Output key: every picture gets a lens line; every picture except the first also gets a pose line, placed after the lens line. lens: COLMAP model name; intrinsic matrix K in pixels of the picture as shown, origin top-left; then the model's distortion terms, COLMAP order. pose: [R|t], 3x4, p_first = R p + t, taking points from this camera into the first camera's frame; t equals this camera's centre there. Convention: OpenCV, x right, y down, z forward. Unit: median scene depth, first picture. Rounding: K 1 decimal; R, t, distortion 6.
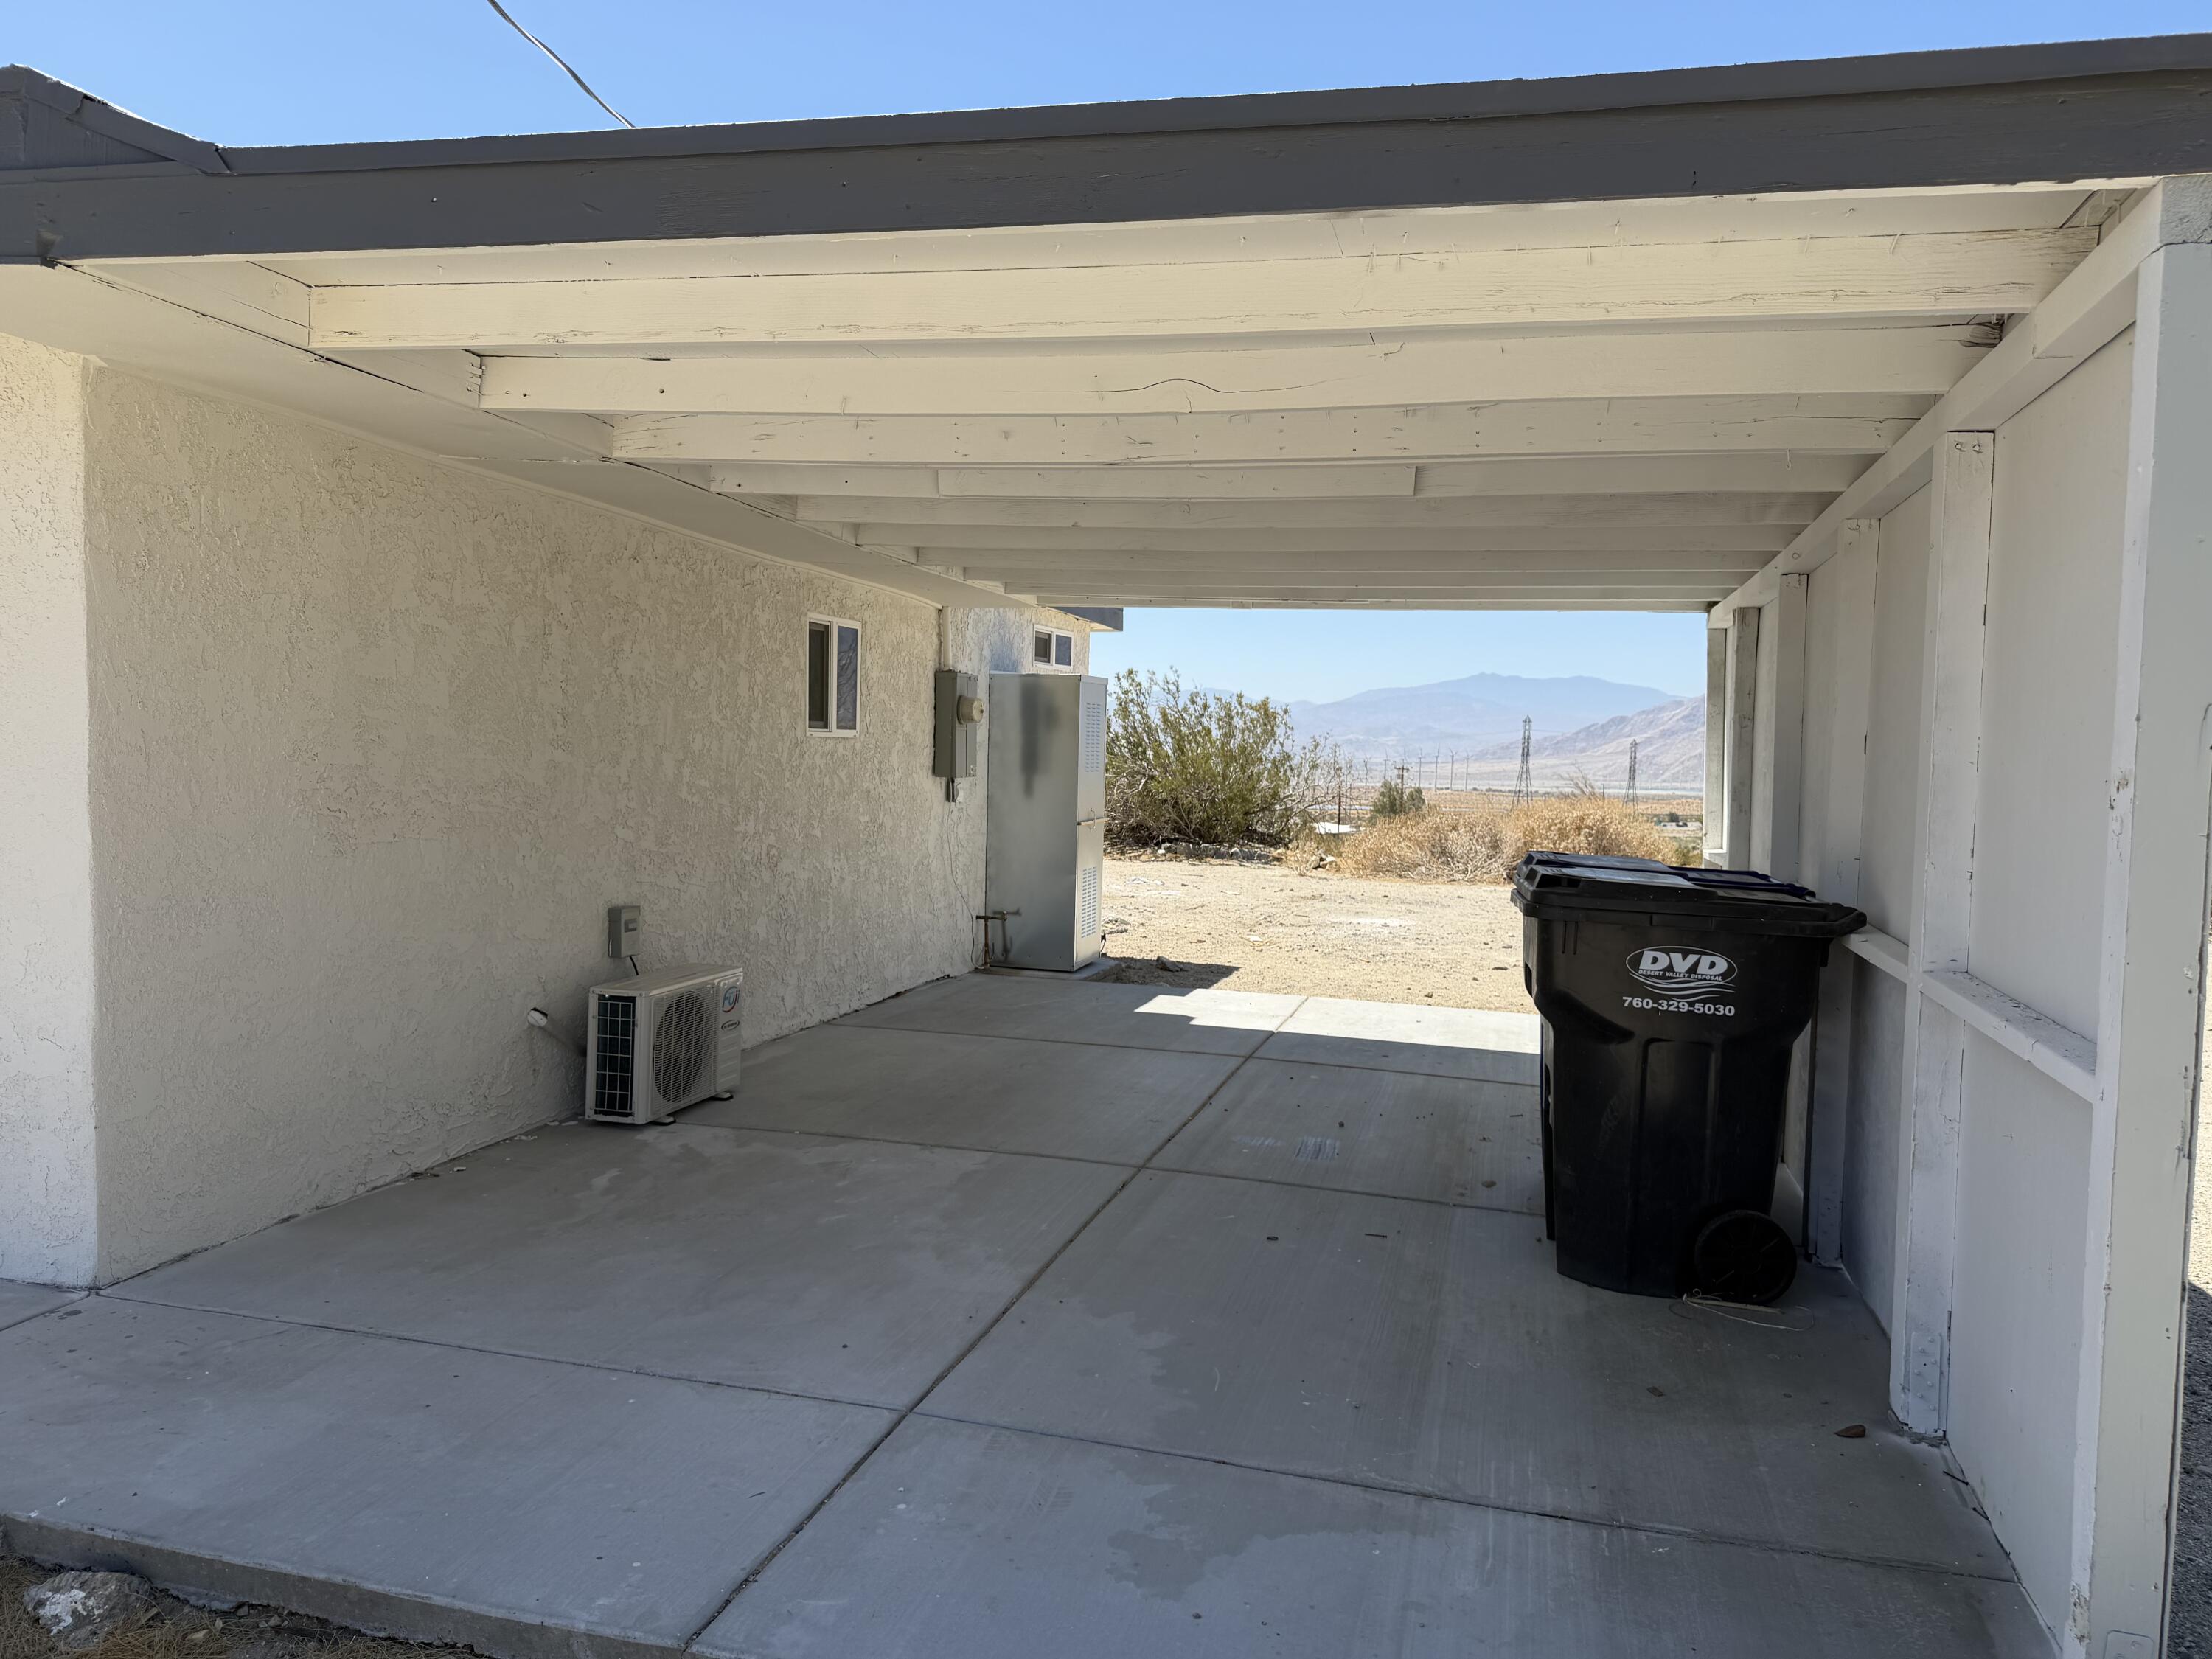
lens RADIAL K [[1540.7, 0, 1097.2], [0, 1540.7, 834.3], [0, 0, 1]] dist [0.140265, -0.215853]
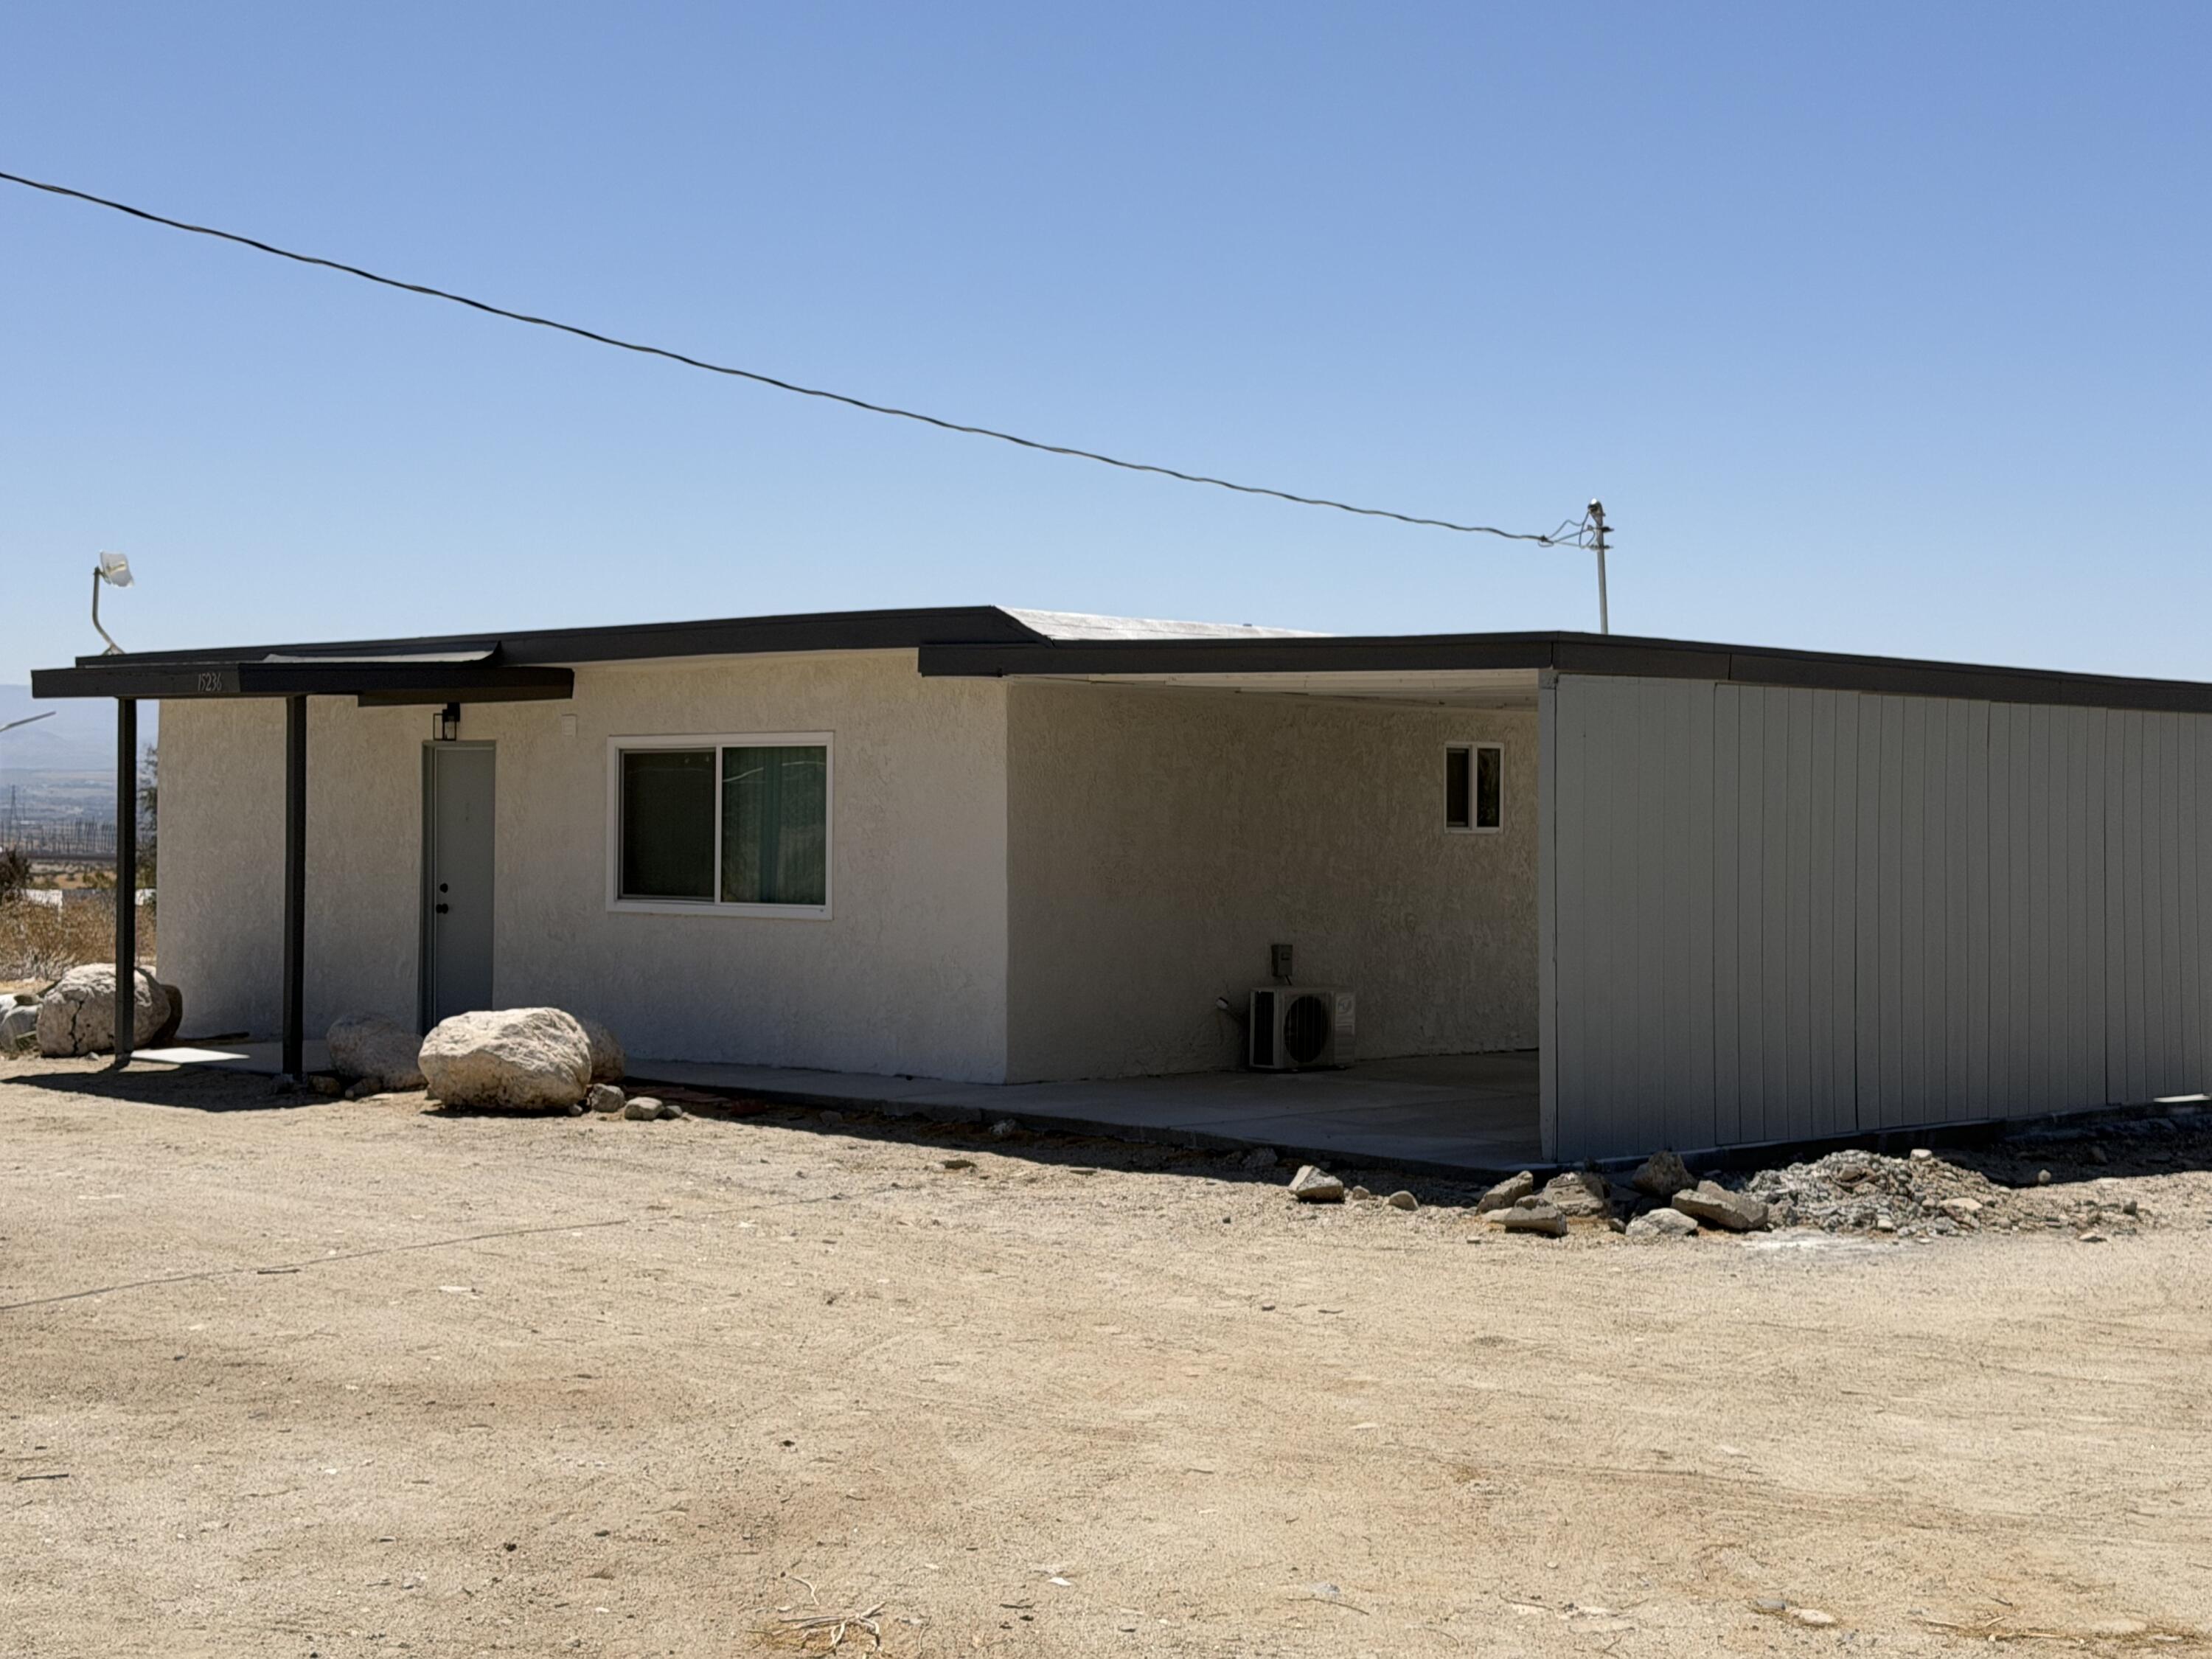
lens RADIAL K [[3193.1, 0, 1106.0], [0, 3193.1, 829.5], [0, 0, 1]] dist [0.157712, 0.100606]
pose [[0.865471, -0.017163, -0.500664, 1.212727], [-0.012958, 0.998312, -0.056622, 0.120225], [0.500791, 0.055492, 0.863788, -1.971977]]
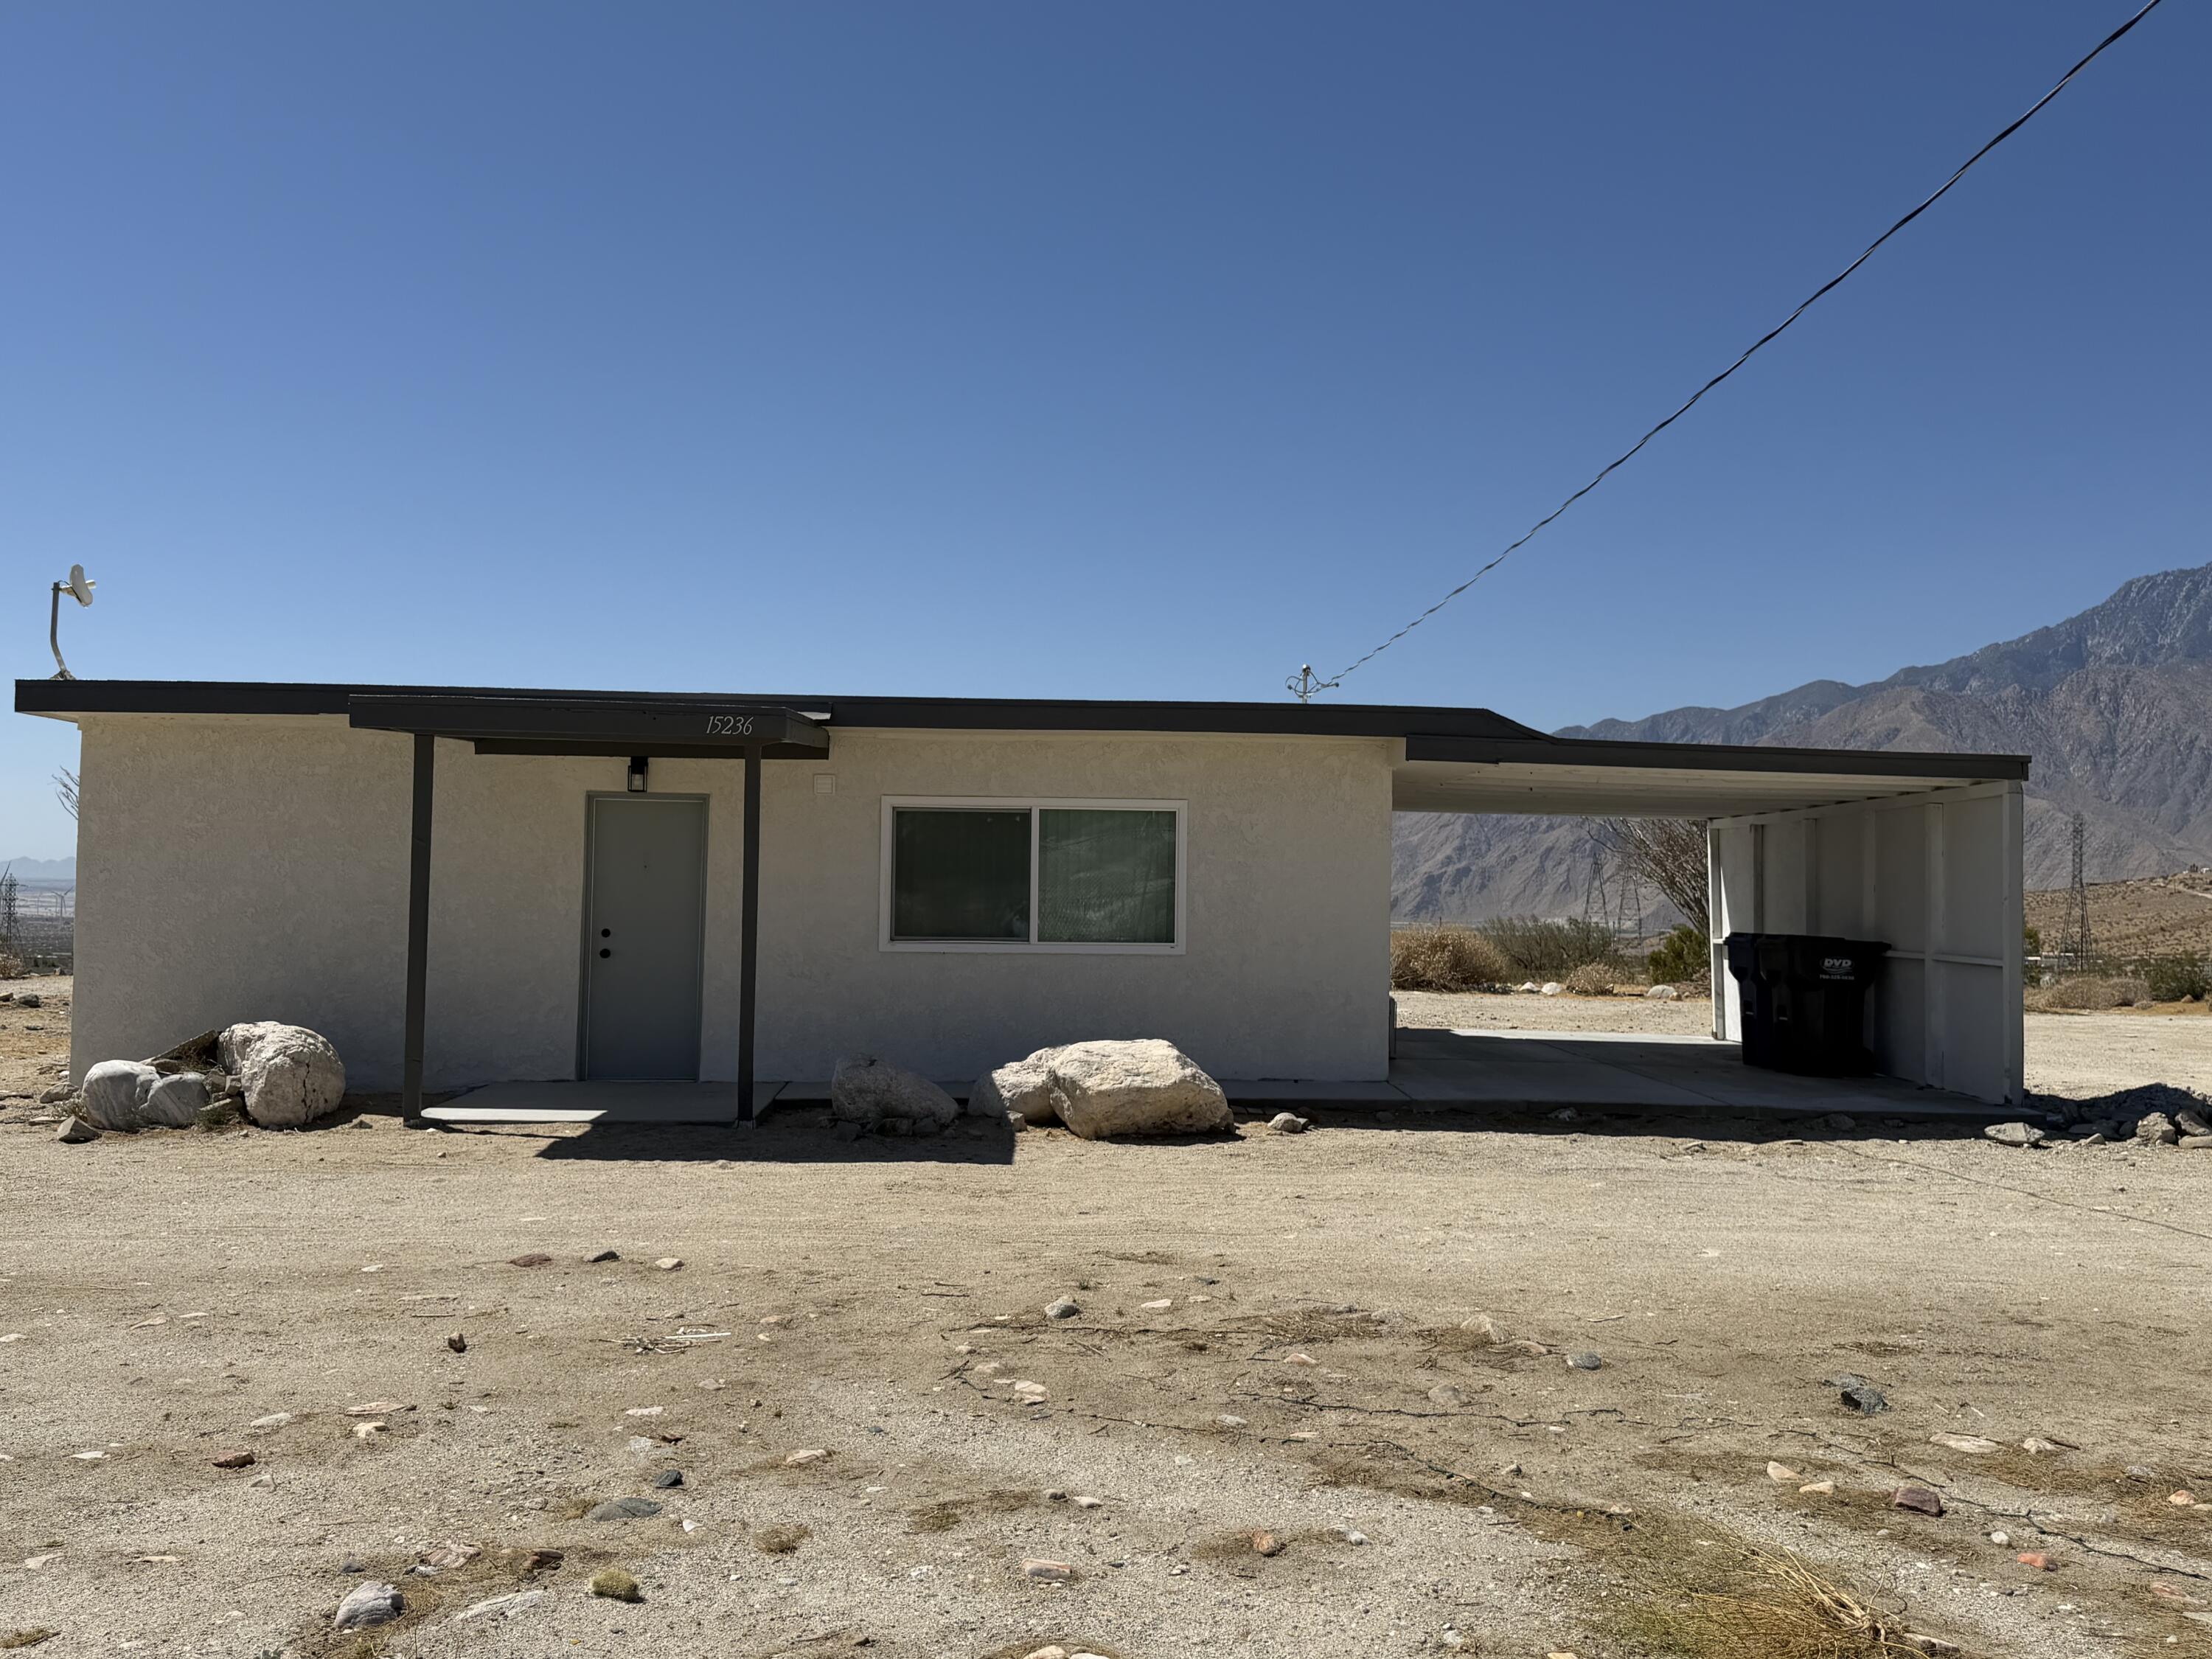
lens RADIAL K [[1868.2, 0, 1106.0], [0, 1868.2, 829.5], [0, 0, 1]] dist [0.176555, -0.355984]
pose [[0.956893, -0.002036, 0.290434, -1.434714], [0.026315, 0.996470, -0.079713, 0.058361], [-0.289246, 0.083920, 0.953569, -1.479928]]
